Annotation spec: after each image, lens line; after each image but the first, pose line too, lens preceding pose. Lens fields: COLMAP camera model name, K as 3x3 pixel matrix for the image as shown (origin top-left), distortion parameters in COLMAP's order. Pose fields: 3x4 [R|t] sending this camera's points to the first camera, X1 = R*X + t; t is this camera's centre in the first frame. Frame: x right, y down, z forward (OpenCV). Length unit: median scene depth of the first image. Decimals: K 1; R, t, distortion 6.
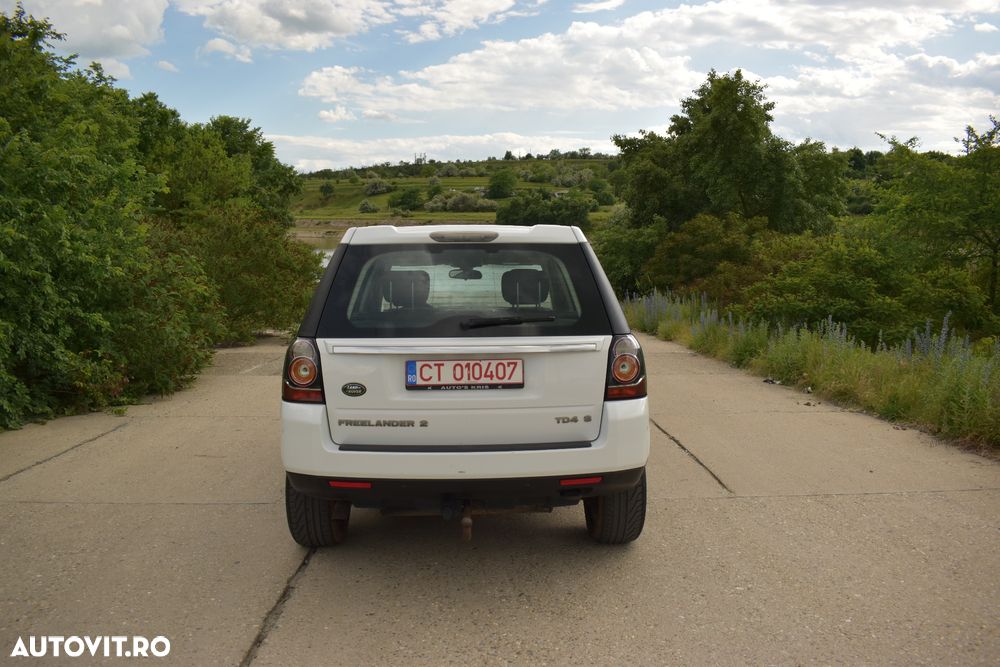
lens RADIAL K [[773.8, 0, 500.7], [0, 773.8, 328.5], [0, 0, 1]] dist [-0.094266, 0.016365]
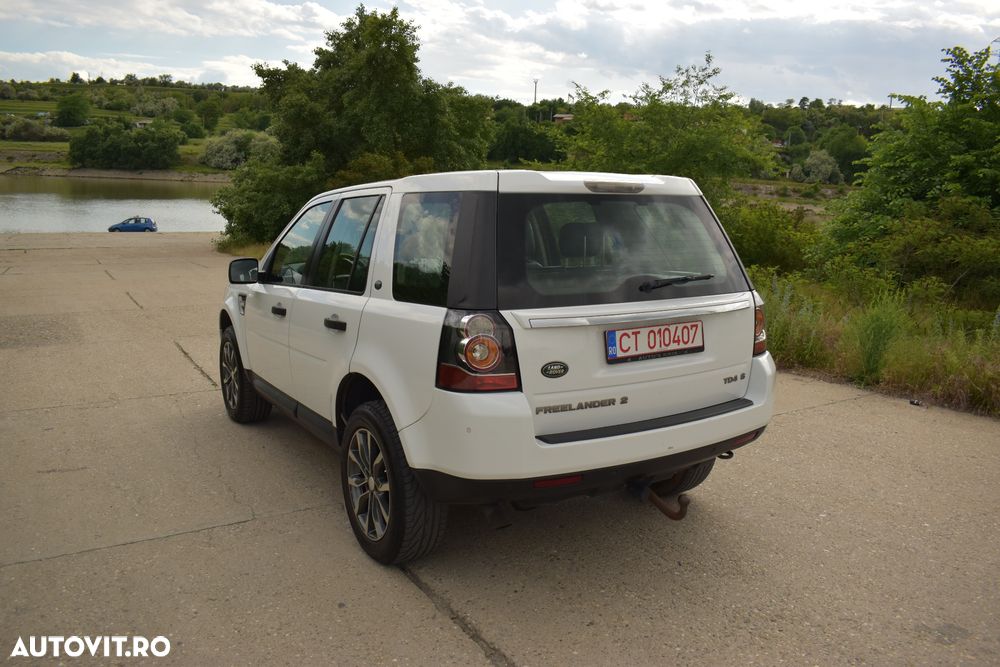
lens RADIAL K [[773.8, 0, 500.4], [0, 773.8, 326.1], [0, 0, 1]] dist [-0.094266, 0.016365]
pose [[0.871160, -0.065060, 0.486669, -0.089989], [0.027046, 0.996036, 0.084740, -0.005613], [-0.490253, -0.060660, 0.869467, 0.042366]]
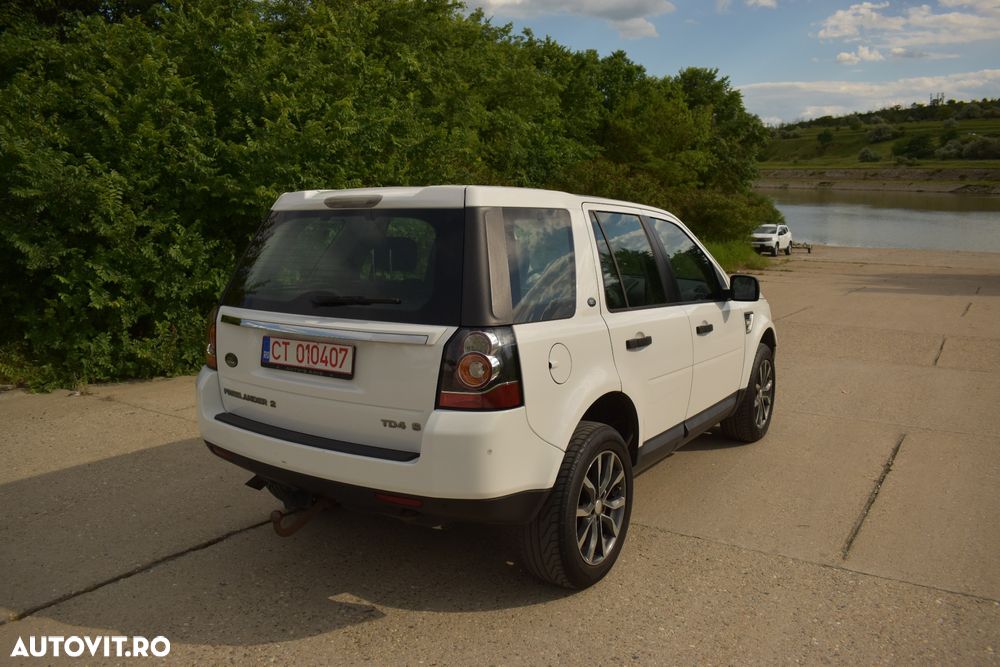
lens RADIAL K [[773.8, 0, 501.8], [0, 773.8, 333.8], [0, 0, 1]] dist [-0.094266, 0.016365]
pose [[0.815874, 0.088259, -0.571454, 0.090856], [-0.048556, 0.995249, 0.084388, -0.007563], [0.576187, -0.041103, 0.816284, 0.055639]]
